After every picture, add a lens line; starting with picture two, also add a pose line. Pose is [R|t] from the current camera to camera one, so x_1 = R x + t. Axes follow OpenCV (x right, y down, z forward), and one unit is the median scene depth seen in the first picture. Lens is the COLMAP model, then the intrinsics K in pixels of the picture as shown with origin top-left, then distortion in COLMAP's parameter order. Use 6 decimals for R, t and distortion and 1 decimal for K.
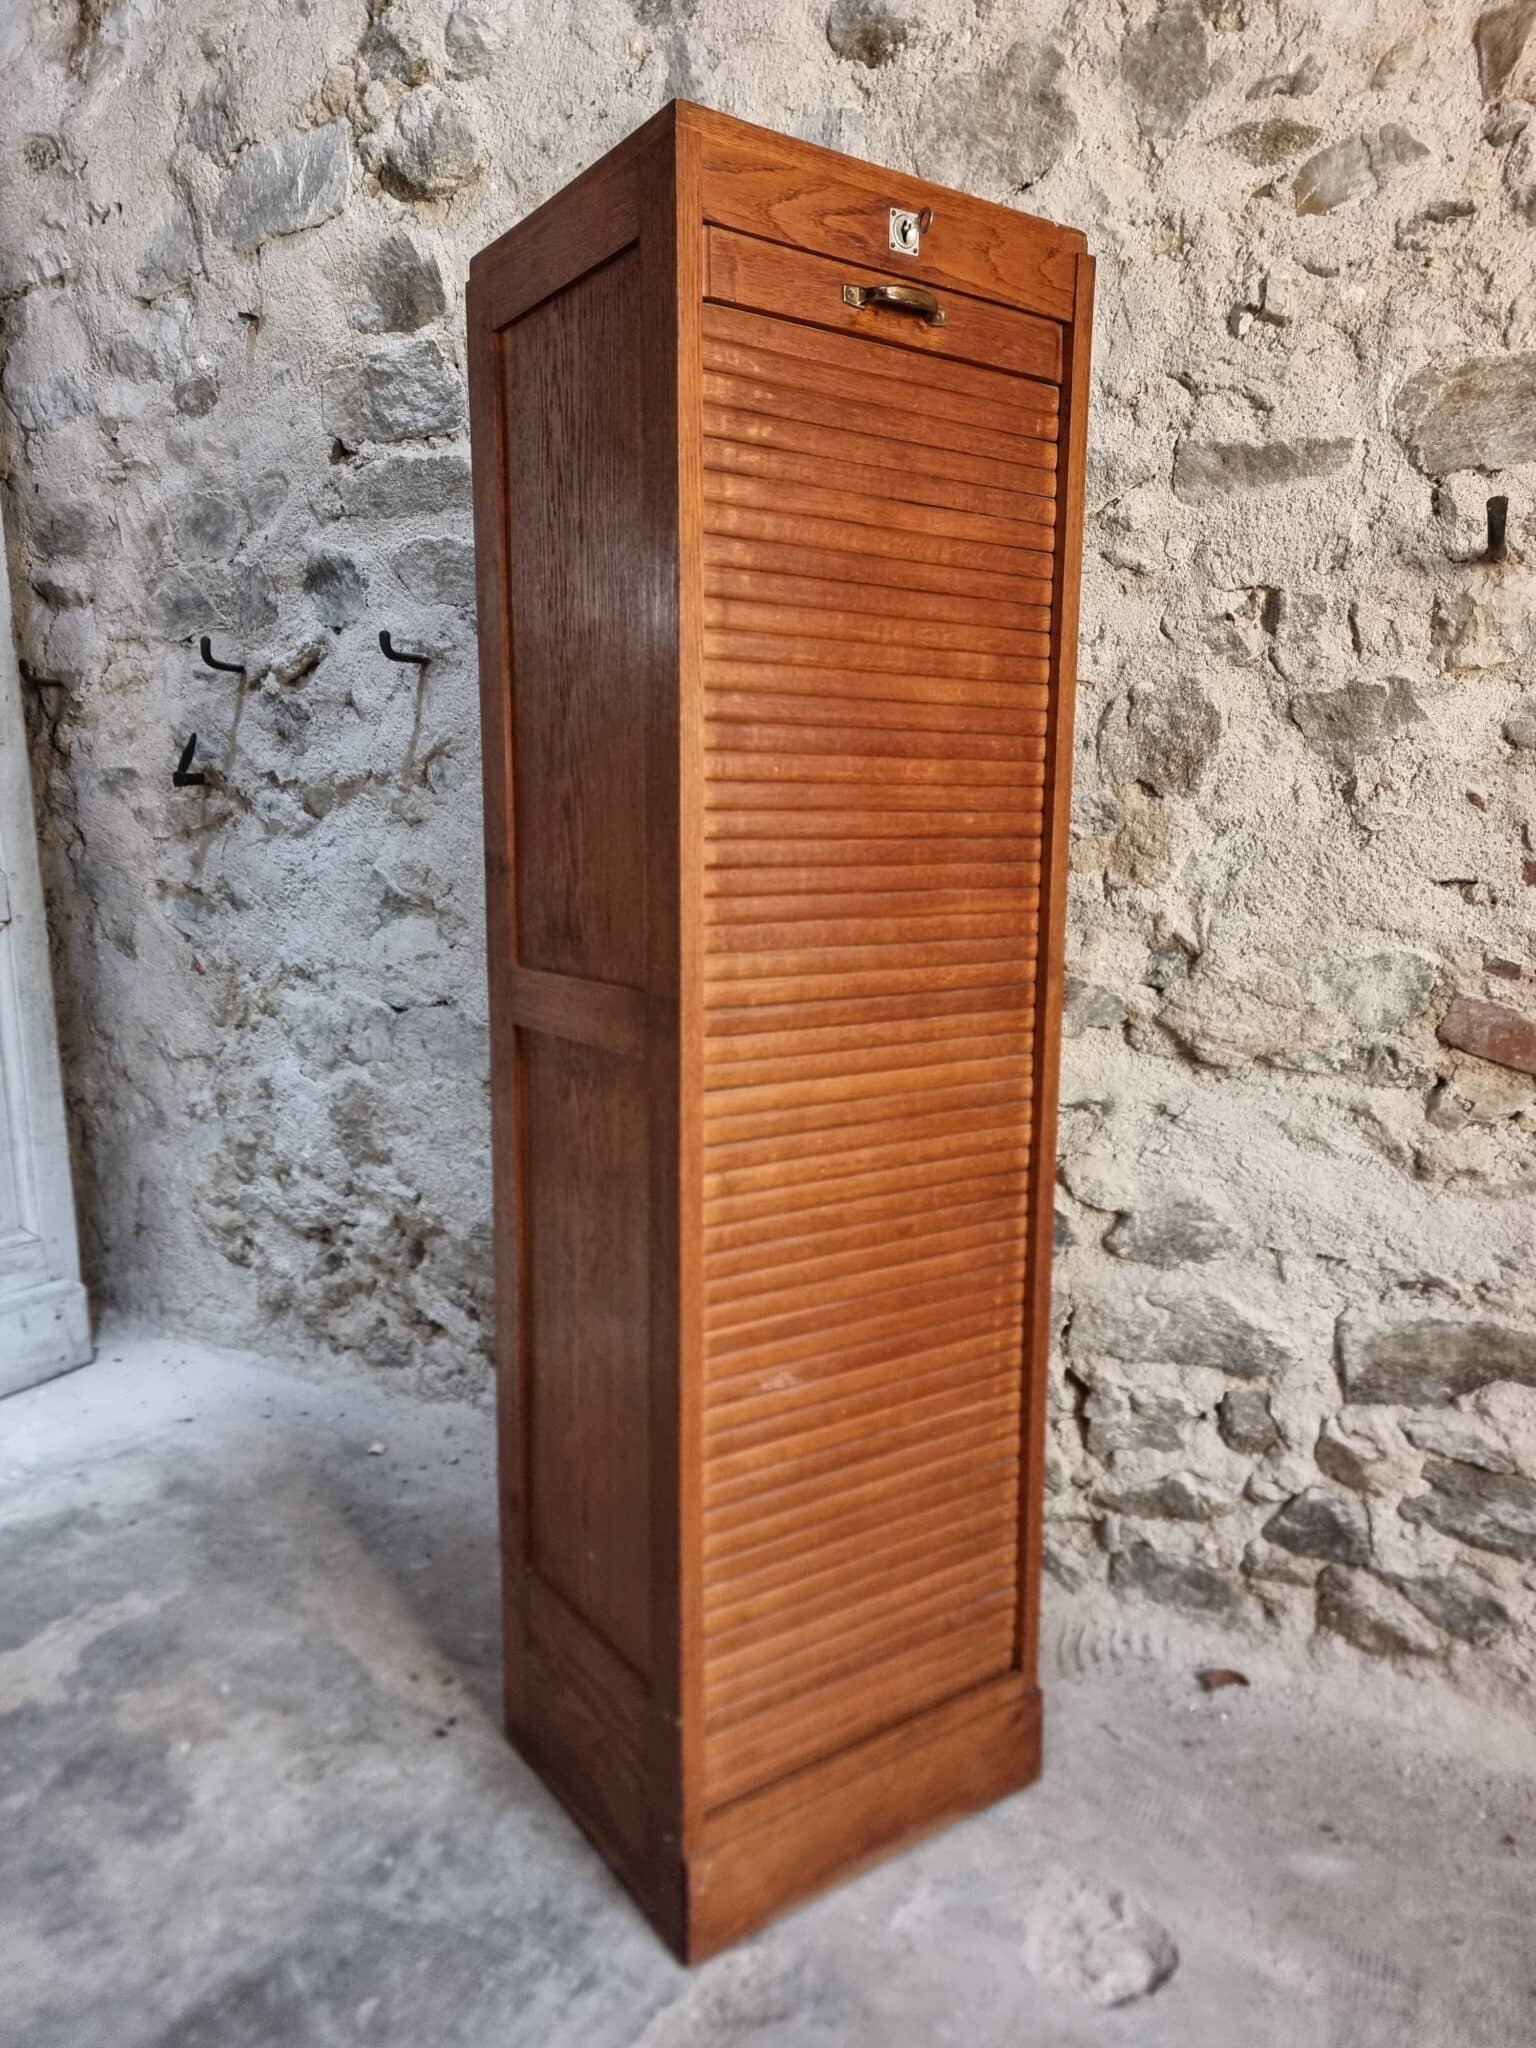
lens RADIAL K [[1414.7, 0, 741.7], [0, 1414.7, 1043.1], [0, 0, 1]] dist [0.084930, -0.080912]
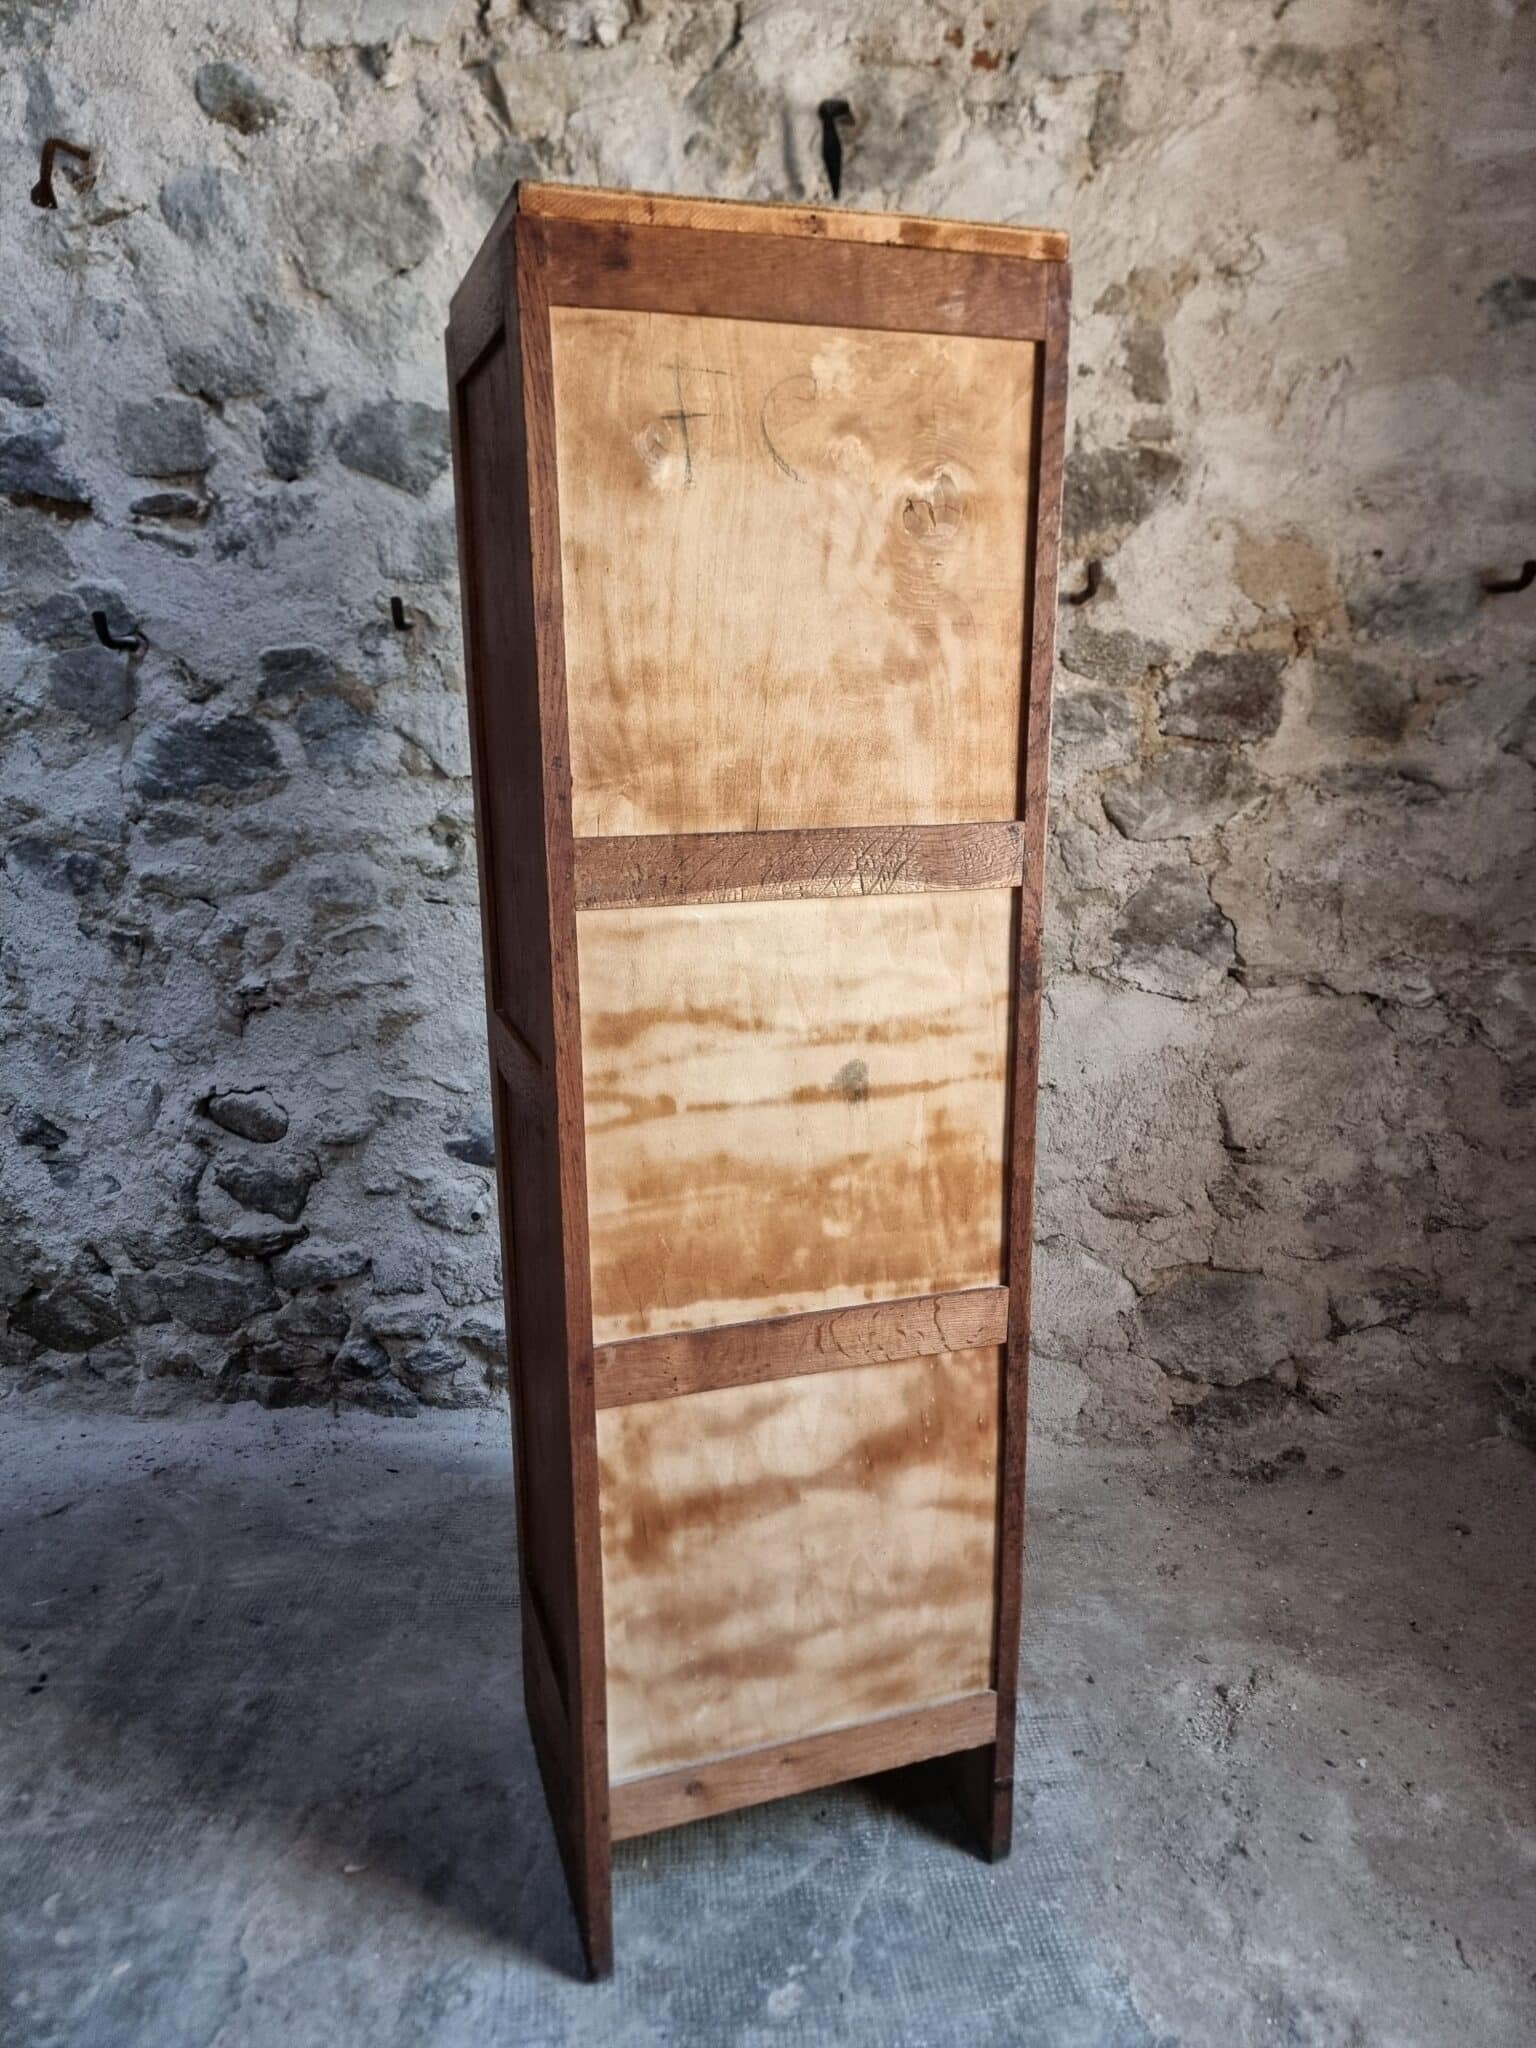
lens RADIAL K [[1424.3, 0, 758.7], [0, 1424.3, 1031.8], [0, 0, 1]] dist [0.070243, -0.070460]
pose [[0.897309, -0.126476, 0.422894, -0.115785], [0.094217, 0.990871, 0.096428, -0.068685], [-0.431230, -0.046682, 0.901034, -0.203385]]
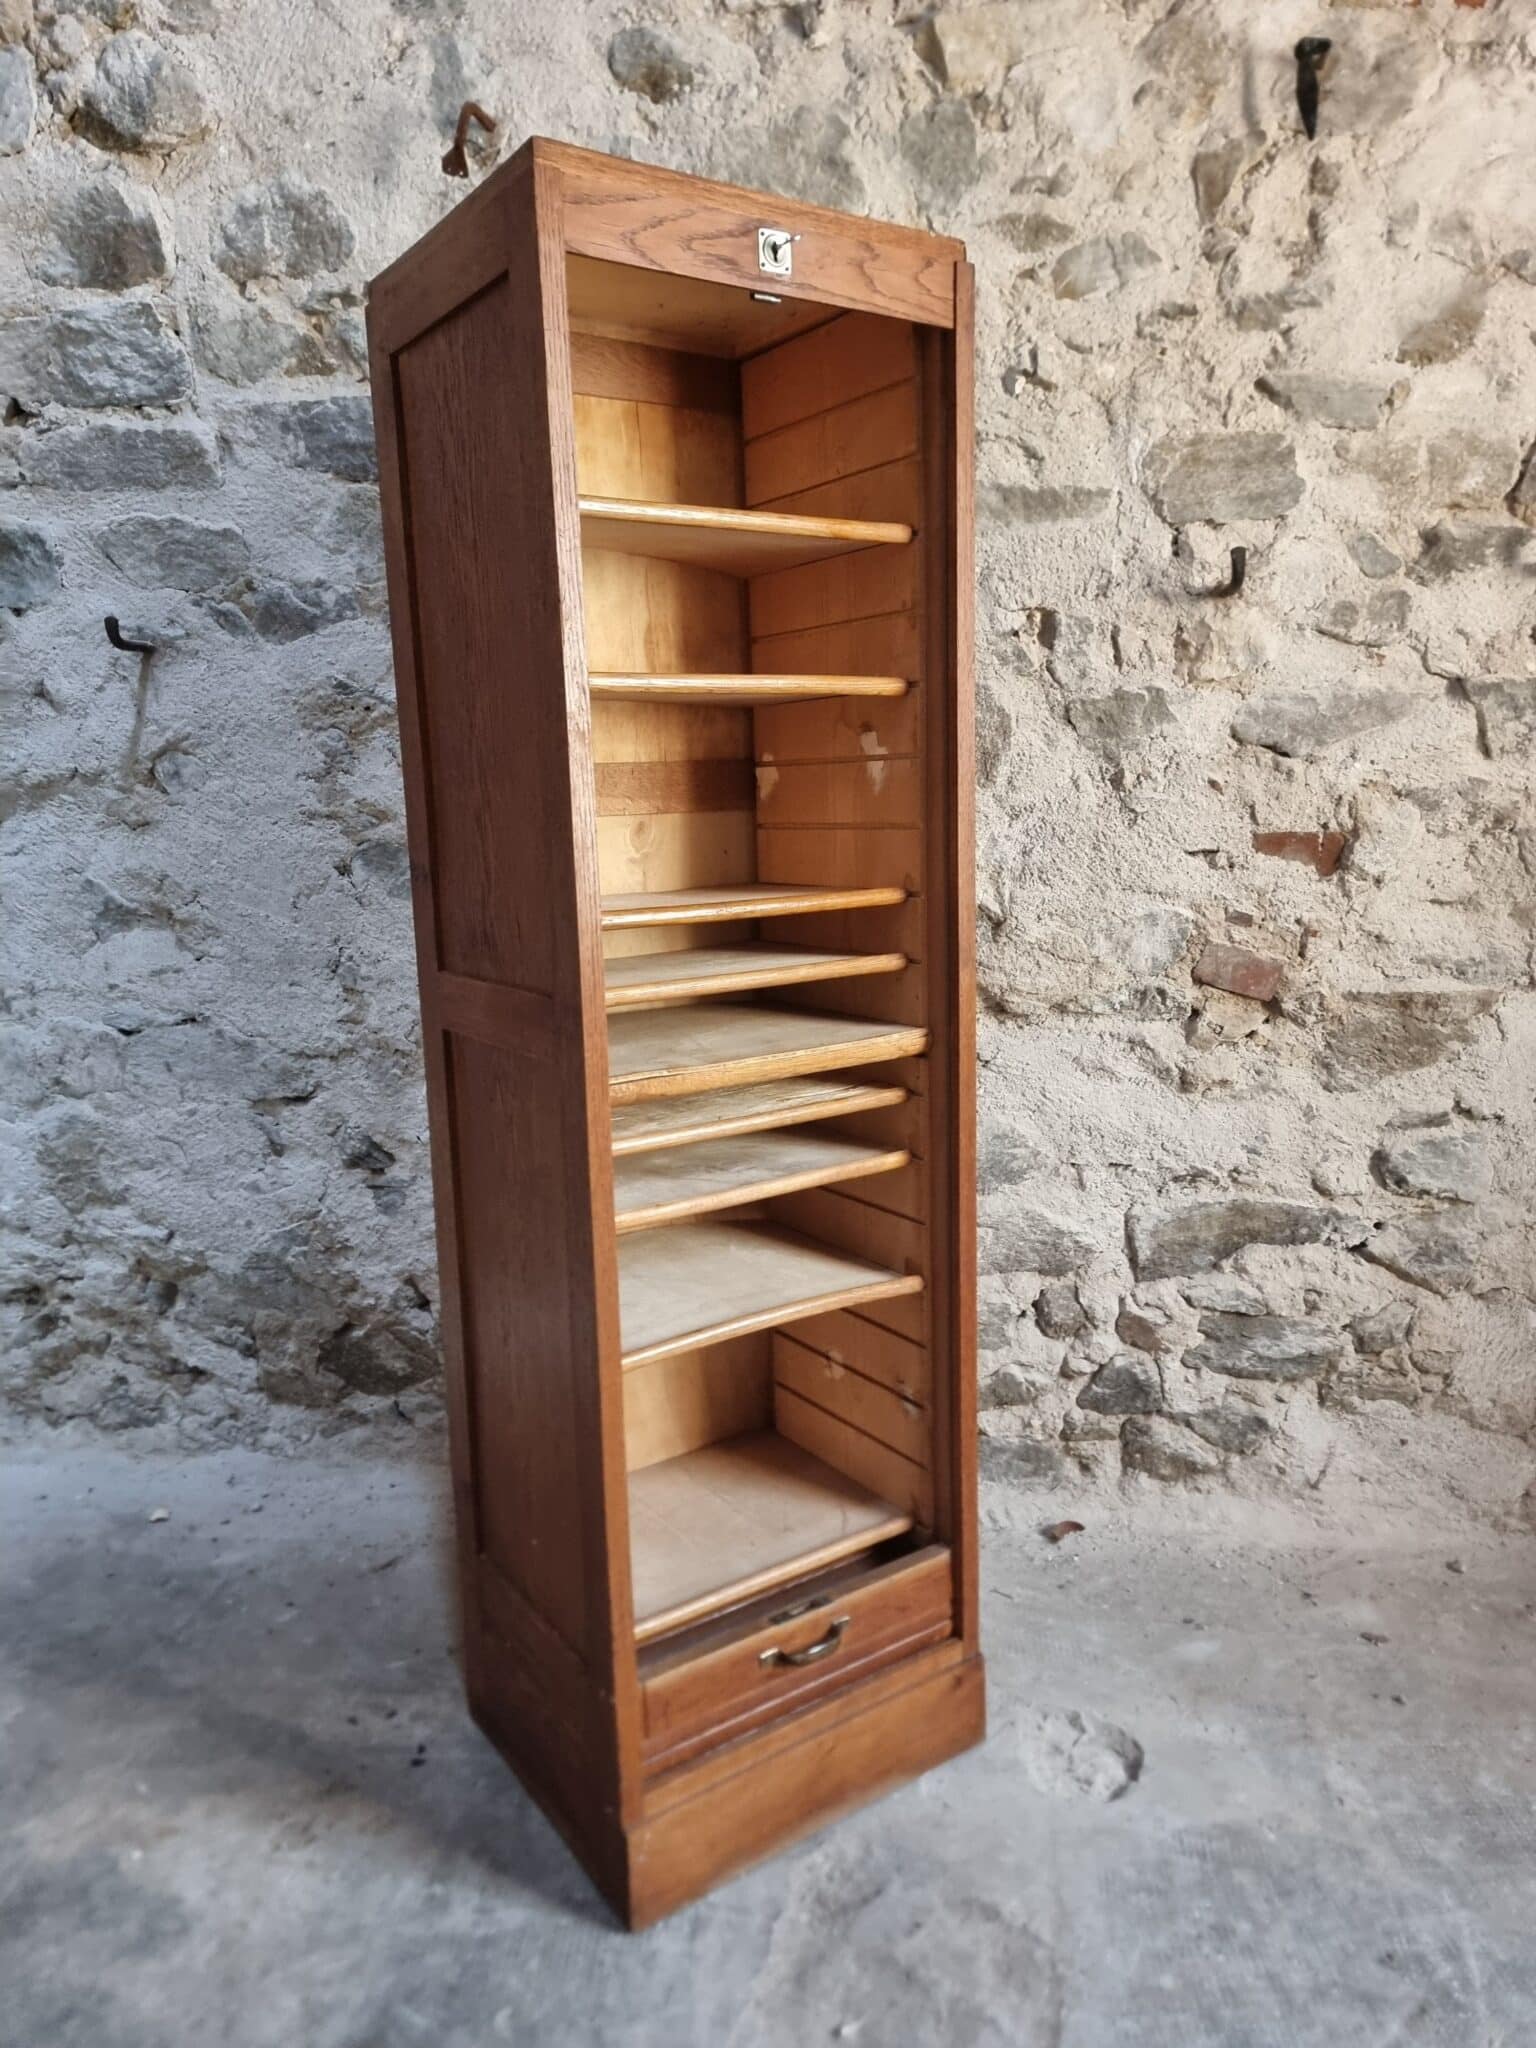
lens RADIAL K [[1431.9, 0, 771.3], [0, 1431.9, 1029.6], [0, 0, 1]] dist [0.072261, -0.071394]
pose [[0.919748, -0.089249, 0.382227, -0.311063], [0.085513, 0.995977, 0.026788, -0.021776], [-0.383080, 0.008047, 0.923680, -0.010941]]
